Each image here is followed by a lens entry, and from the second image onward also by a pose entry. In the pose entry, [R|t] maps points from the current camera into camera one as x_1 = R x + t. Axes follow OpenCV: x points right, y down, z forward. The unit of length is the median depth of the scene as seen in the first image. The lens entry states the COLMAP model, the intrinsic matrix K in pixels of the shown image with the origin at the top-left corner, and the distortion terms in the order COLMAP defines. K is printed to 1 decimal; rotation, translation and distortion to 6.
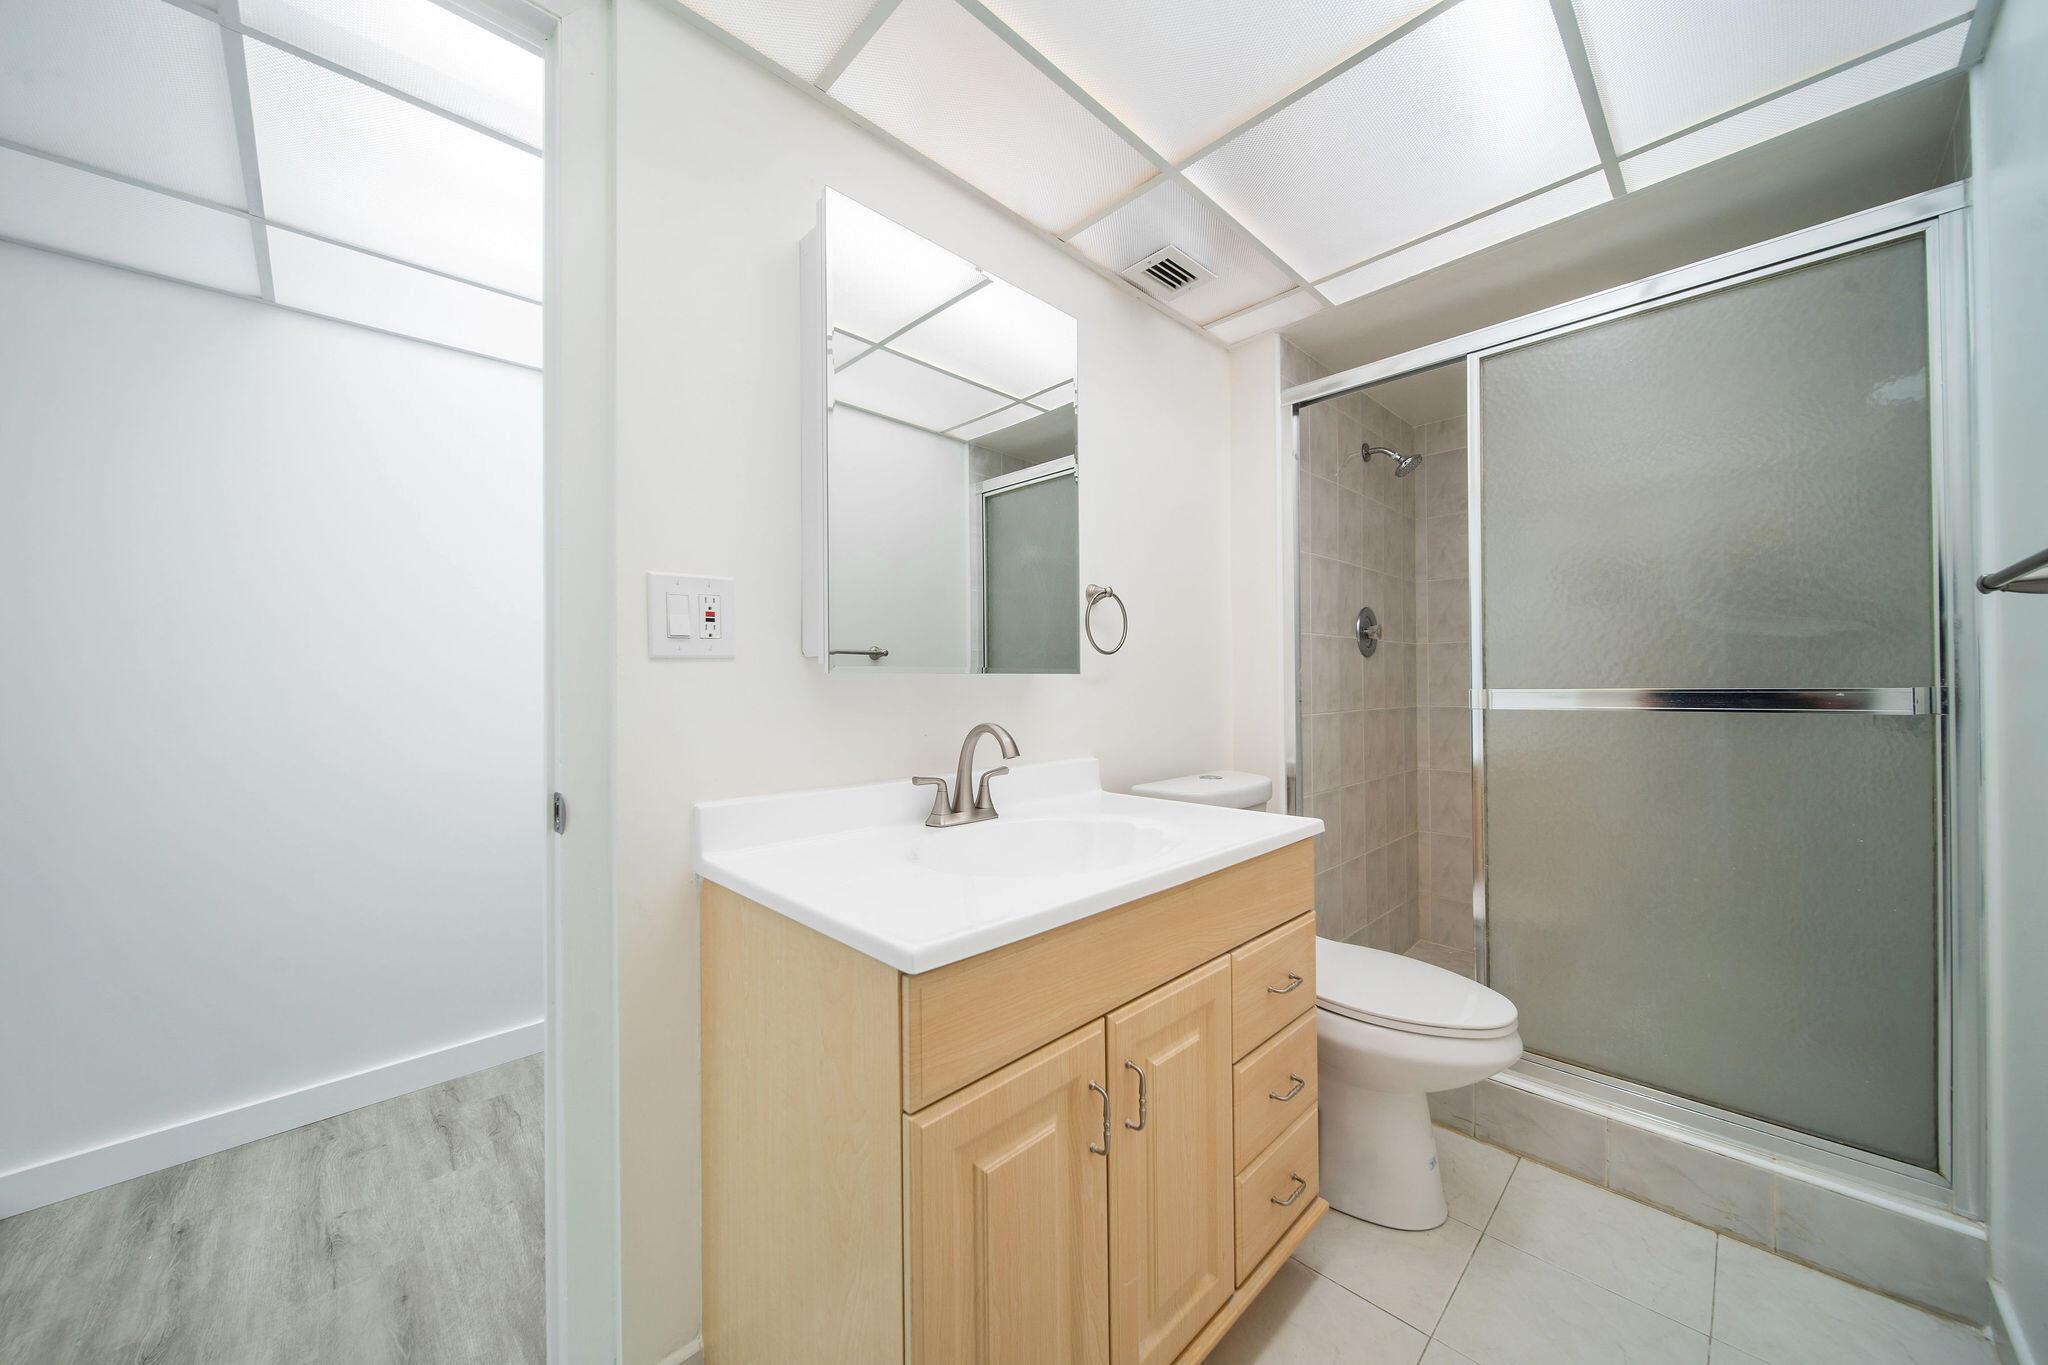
lens RADIAL K [[731.5, 0, 1024.0], [0, 731.5, 682.5], [0, 0, 1]] dist [-0.002295, -0.000270]
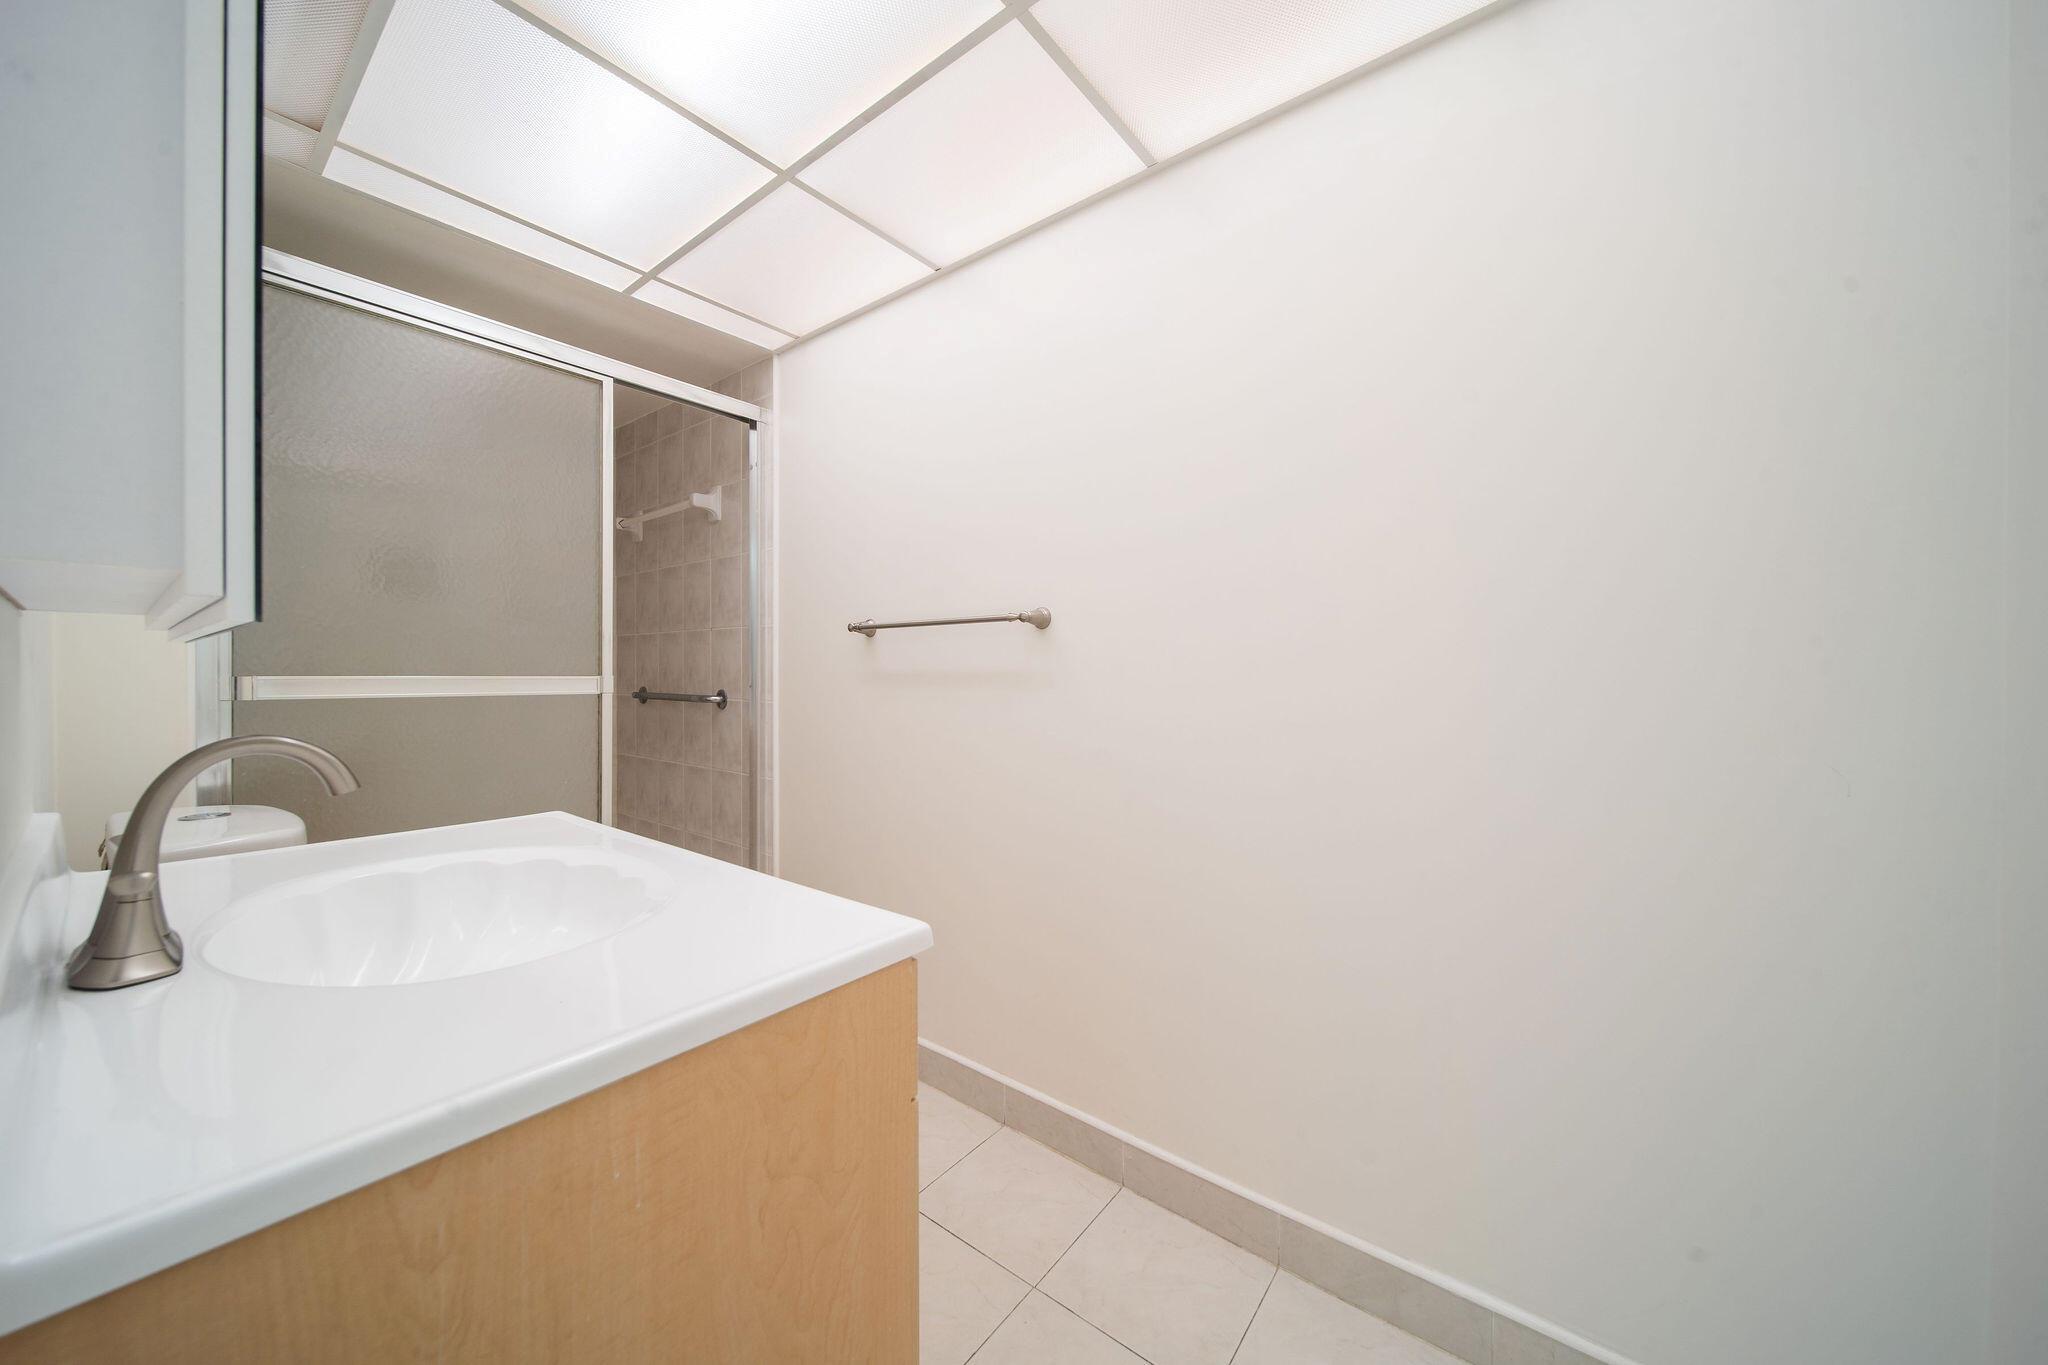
lens RADIAL K [[700.0, 0, 999.9], [0, 700.0, 680.3], [0, 0, 1]] dist [-0.002430, 0.000133]
pose [[-0.121138, -0.004638, 0.992625, -0.547676], [-0.001754, 0.999989, 0.004458, 0.018055], [-0.992634, -0.001201, -0.121144, 0.527360]]
